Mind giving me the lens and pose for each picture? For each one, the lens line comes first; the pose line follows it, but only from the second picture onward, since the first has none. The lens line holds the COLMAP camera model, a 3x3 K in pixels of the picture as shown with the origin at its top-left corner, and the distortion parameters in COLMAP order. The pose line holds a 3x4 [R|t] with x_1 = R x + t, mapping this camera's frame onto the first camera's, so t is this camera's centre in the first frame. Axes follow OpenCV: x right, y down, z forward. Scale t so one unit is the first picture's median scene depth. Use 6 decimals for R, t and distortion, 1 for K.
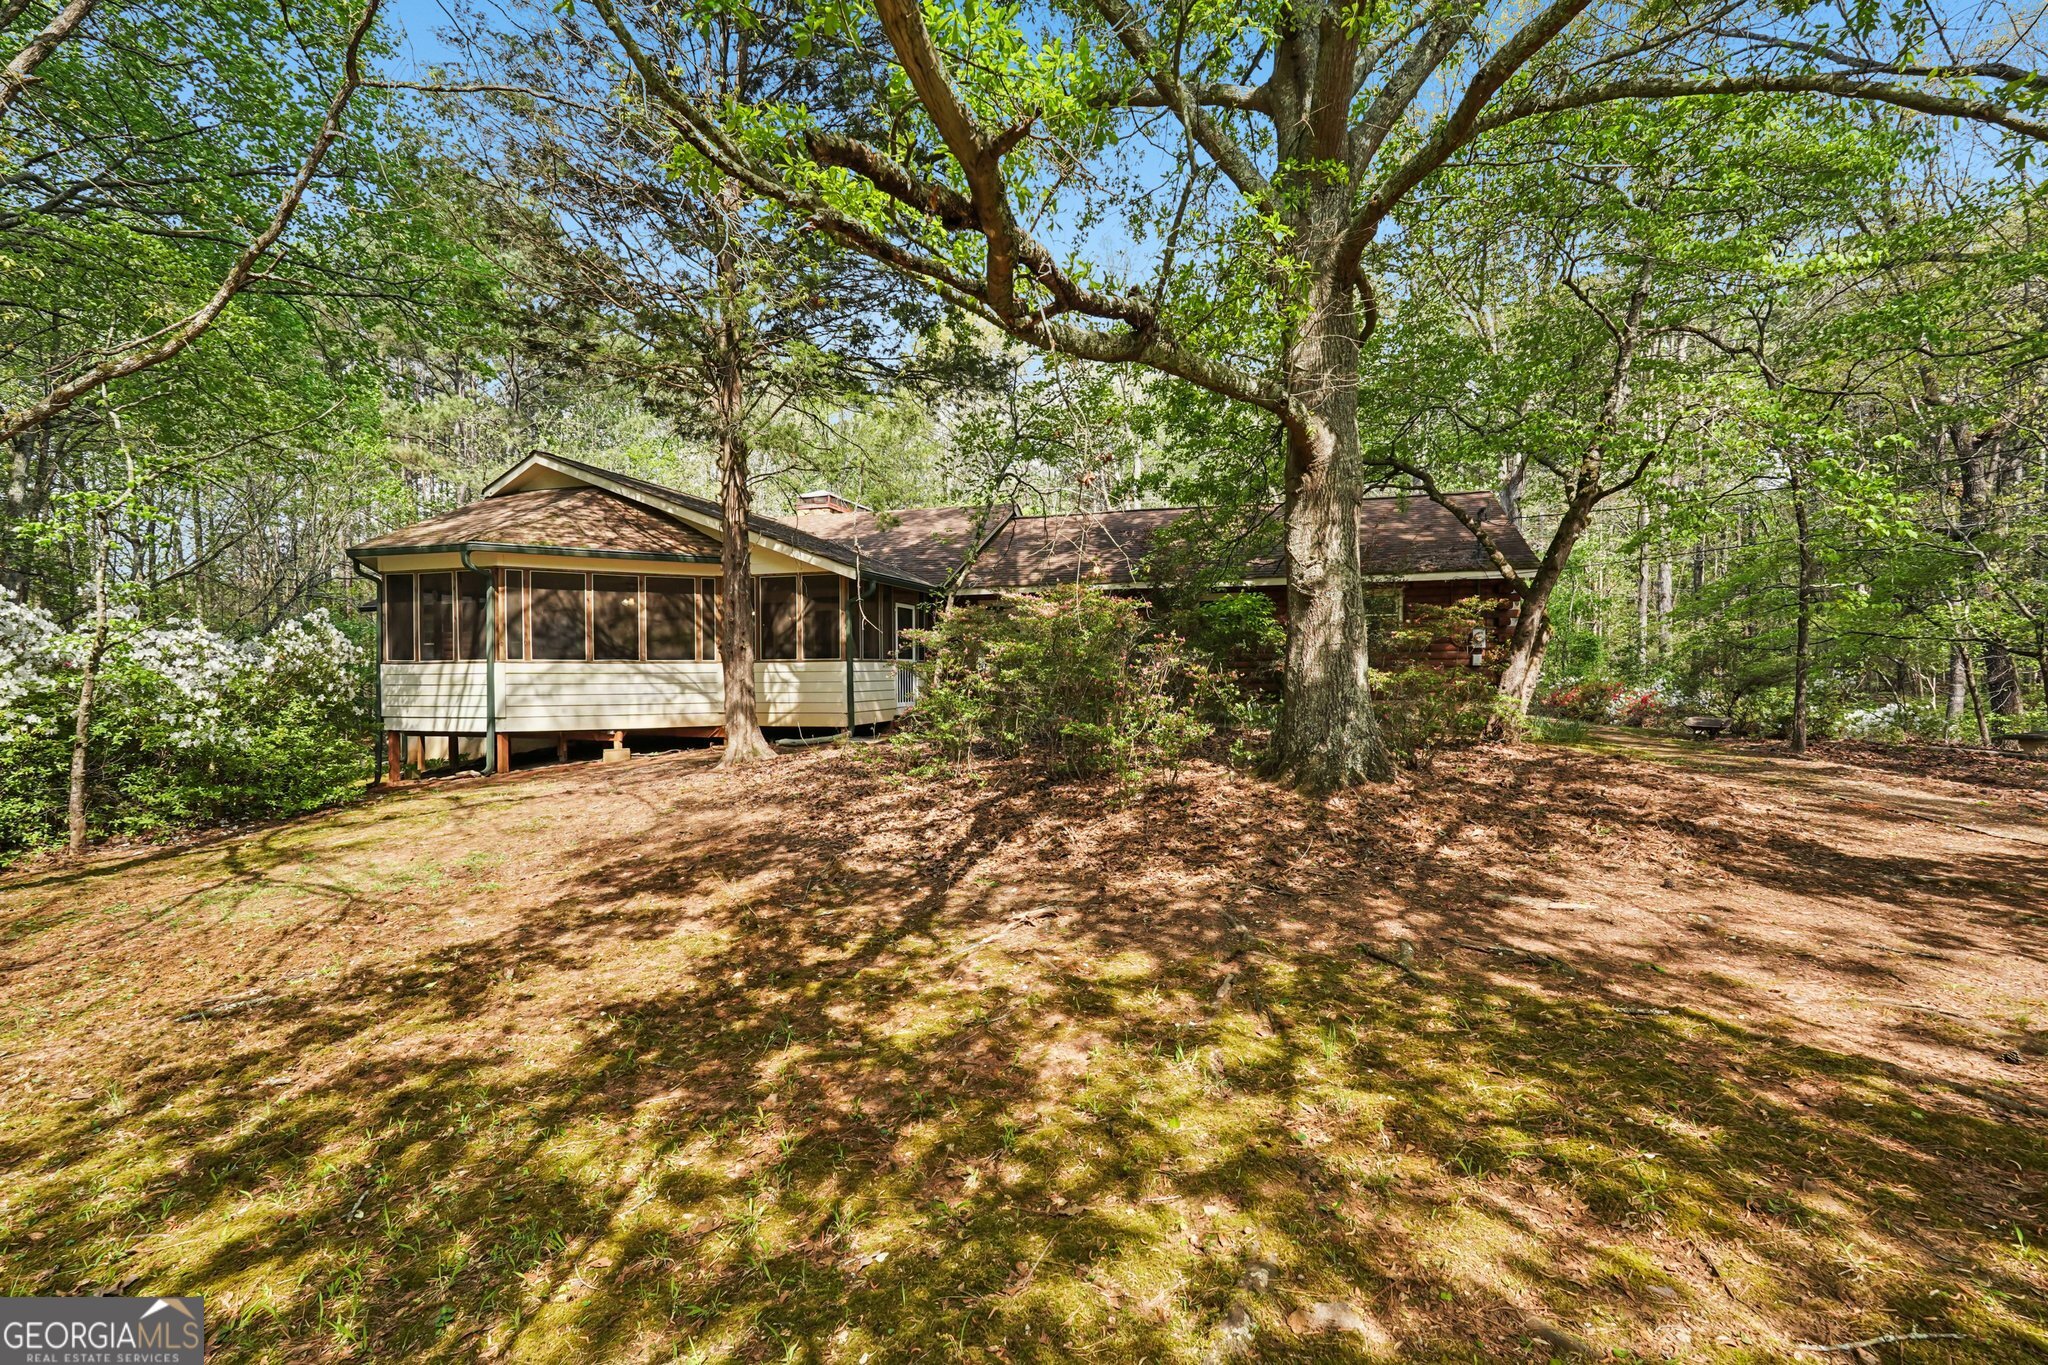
lens RADIAL K [[919.3, 0, 1027.5], [0, 919.3, 681.5], [0, 0, 1]] dist [-0.016834, 0.014153]
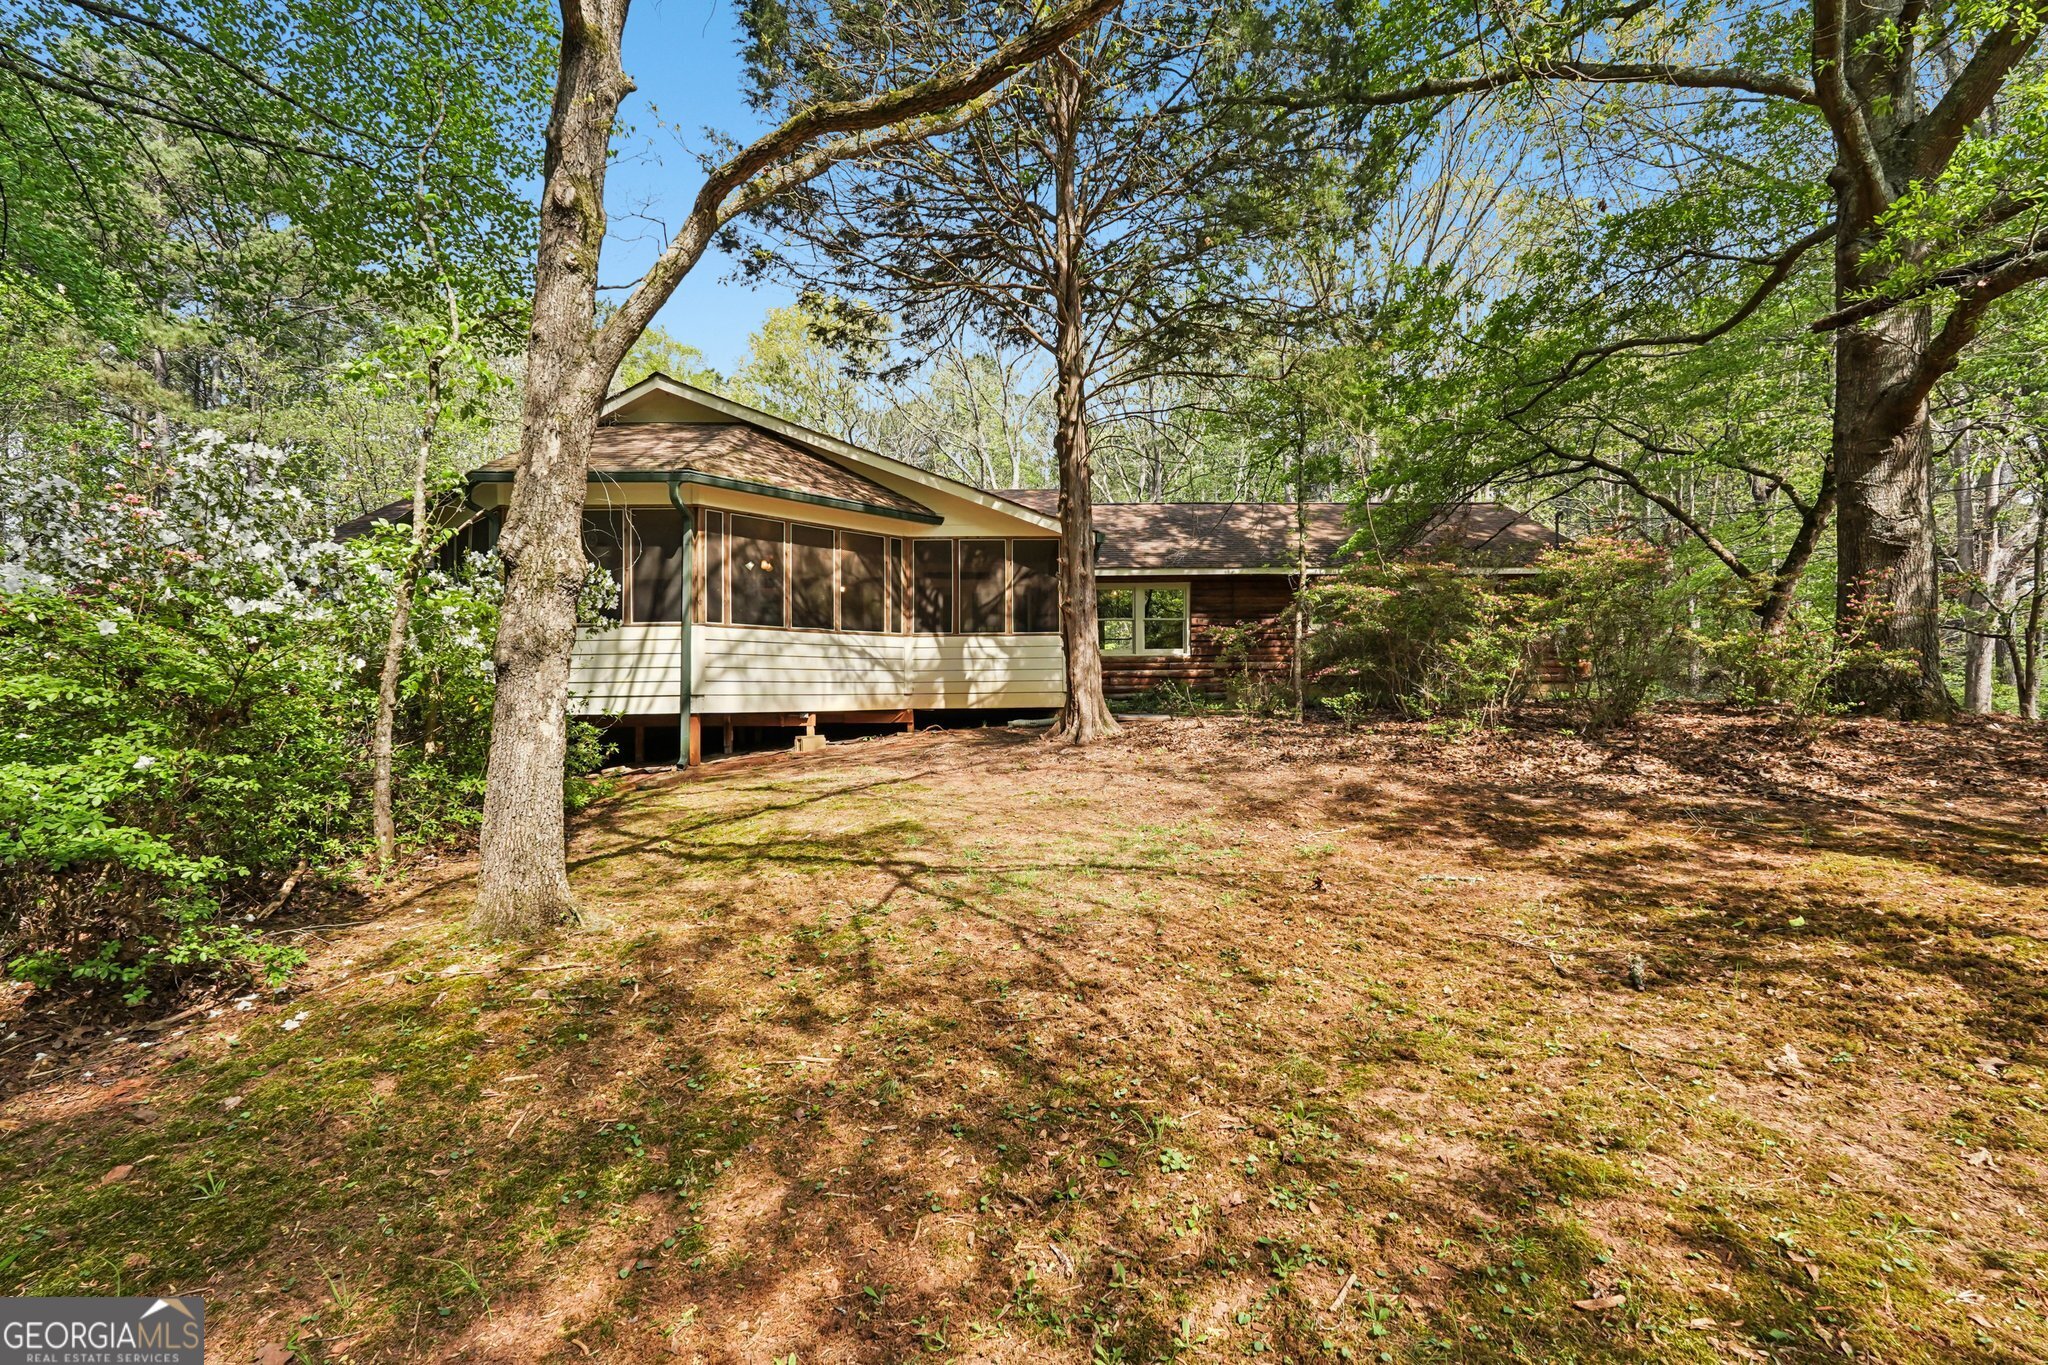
lens RADIAL K [[919.3, 0, 1027.5], [0, 919.3, 681.5], [0, 0, 1]] dist [-0.016834, 0.014153]
pose [[0.948105, 0.001435, 0.317955, -0.536374], [0.005771, 0.999747, -0.021722, 0.044554], [-0.317906, 0.022430, 0.947857, 0.152544]]
